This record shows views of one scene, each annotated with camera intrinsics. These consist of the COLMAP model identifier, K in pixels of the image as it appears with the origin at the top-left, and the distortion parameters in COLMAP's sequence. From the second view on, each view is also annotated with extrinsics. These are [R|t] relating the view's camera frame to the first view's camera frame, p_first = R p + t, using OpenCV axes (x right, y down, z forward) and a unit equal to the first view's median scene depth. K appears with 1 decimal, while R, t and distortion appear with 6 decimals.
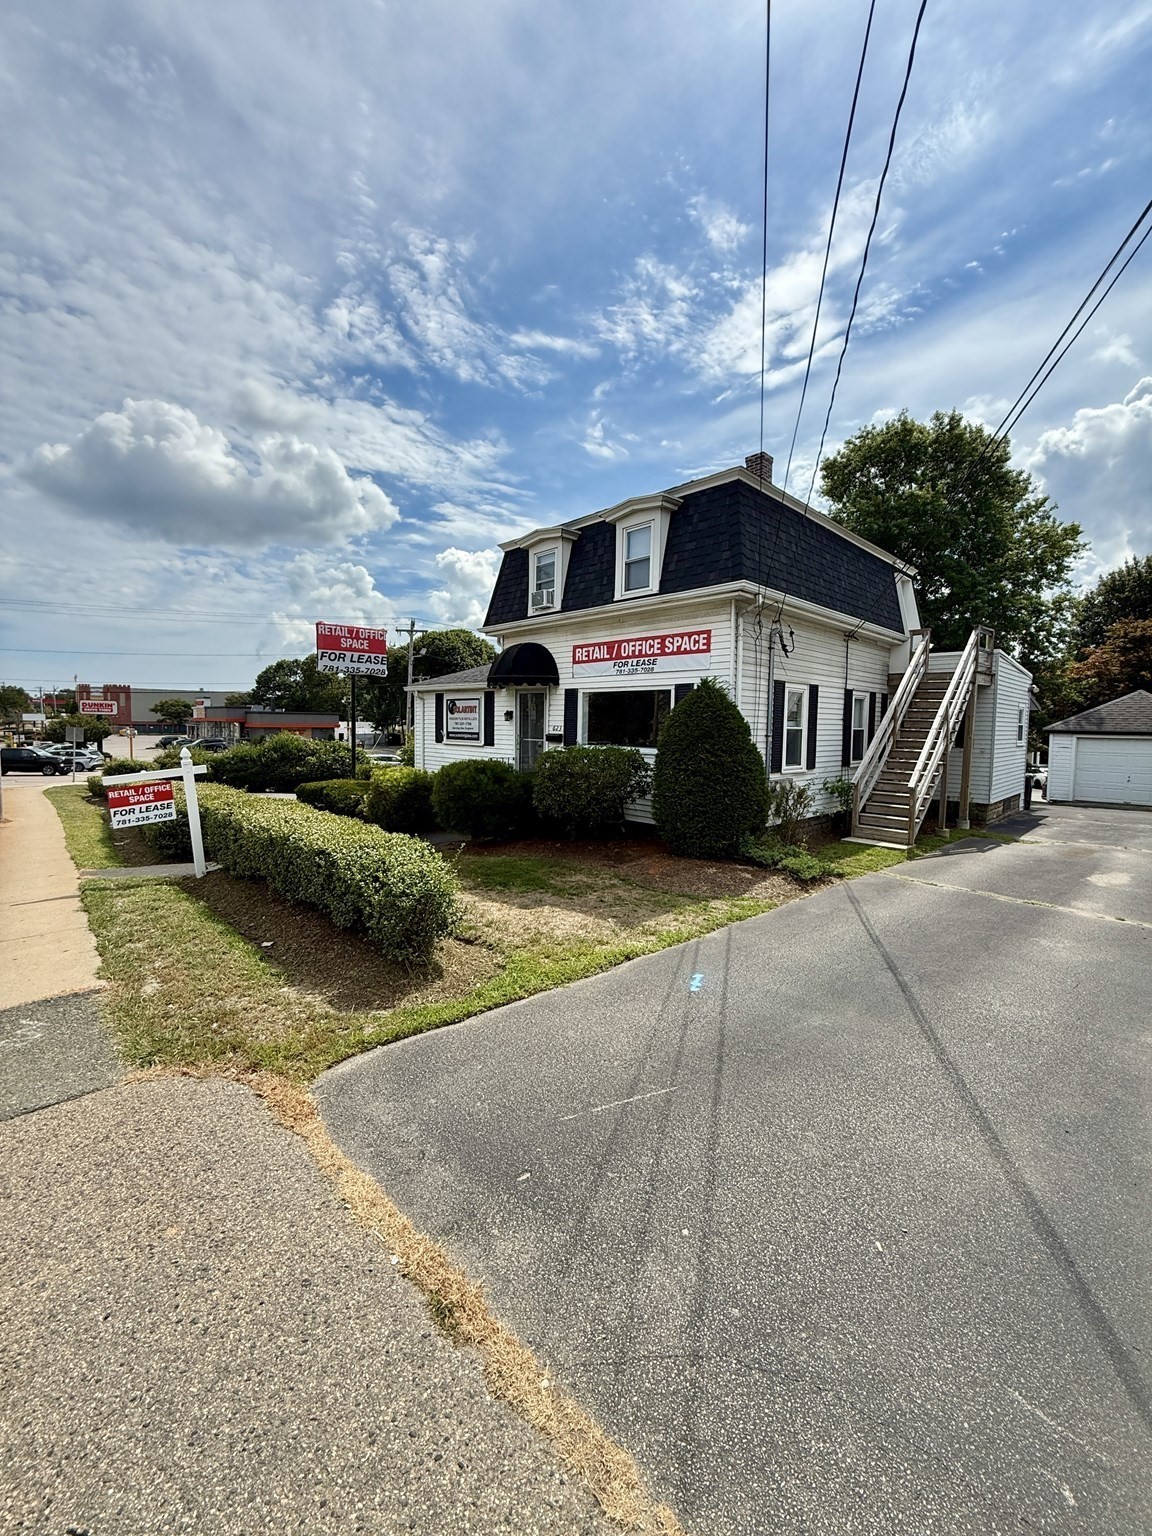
lens RADIAL K [[611.1, 0, 576.0], [0, 611.1, 768.0], [0, 0, 1]] dist [-0.000569, -0.000003]
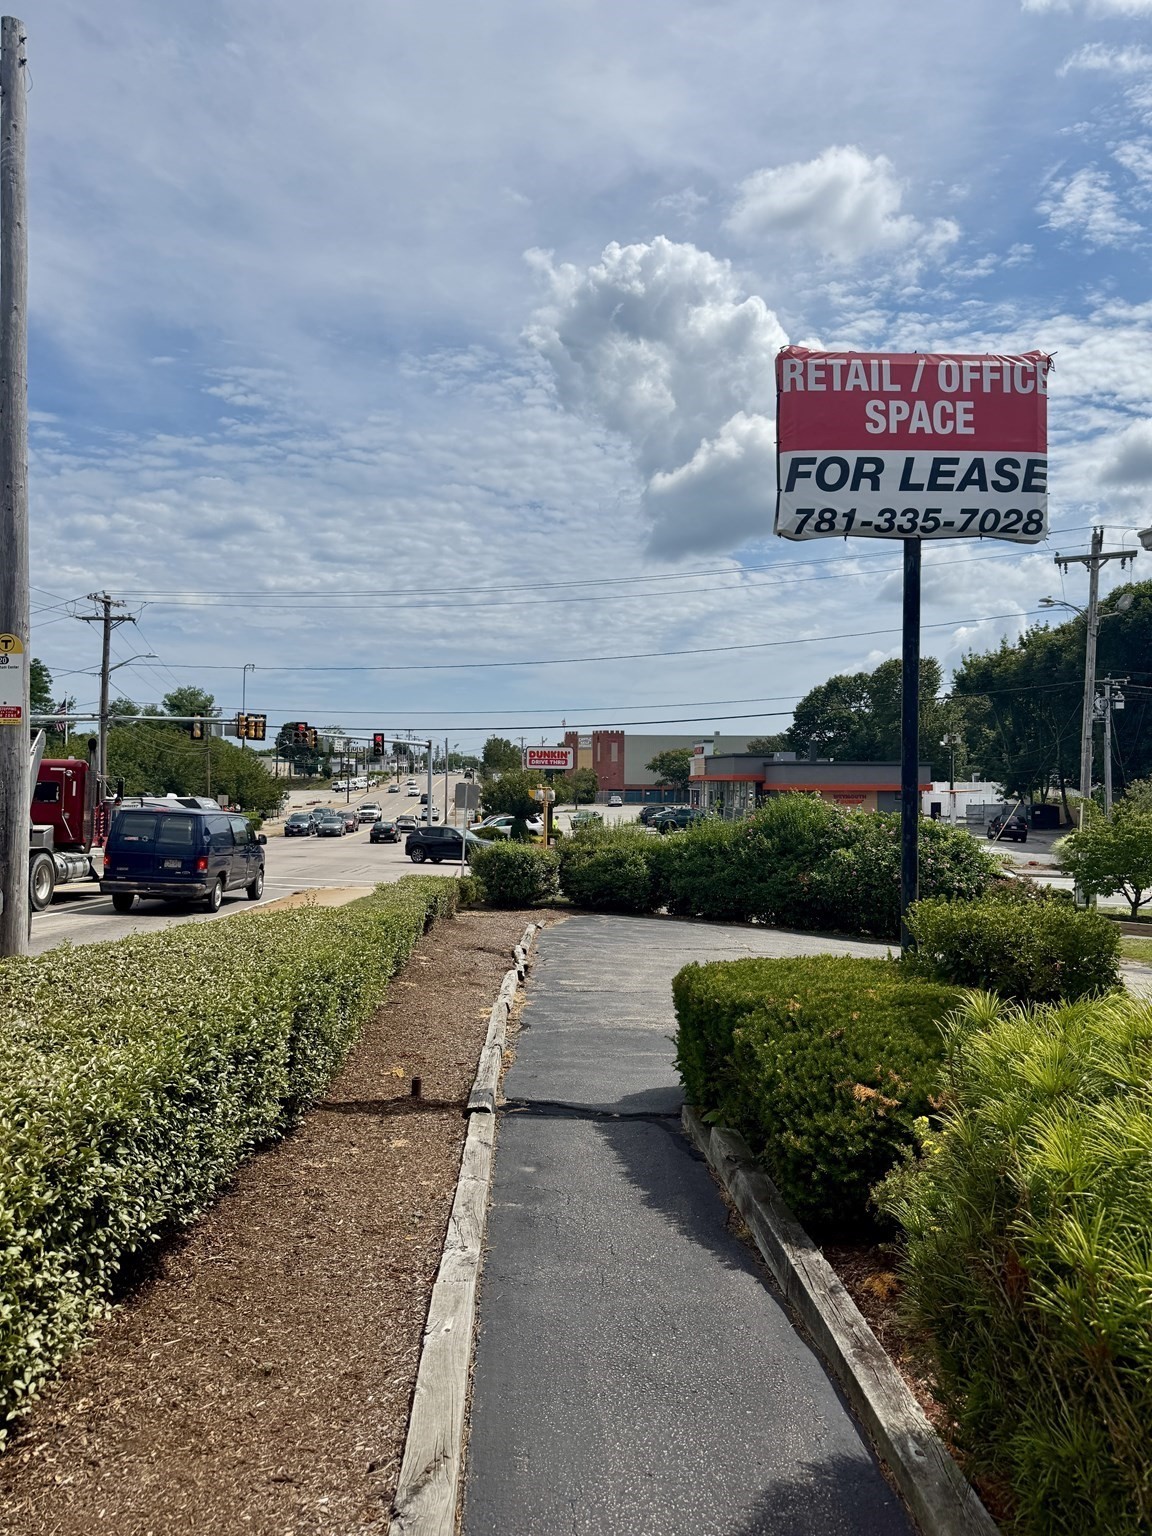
lens RADIAL K [[942.4, 0, 576.0], [0, 942.4, 768.0], [0, 0, 1]] dist [-0.003039, -0.001253]
pose [[0.735080, -0.022956, -0.677592, -0.073040], [-0.045822, 0.995459, -0.083434, -0.006409], [0.676430, 0.092379, 0.730690, 0.225017]]
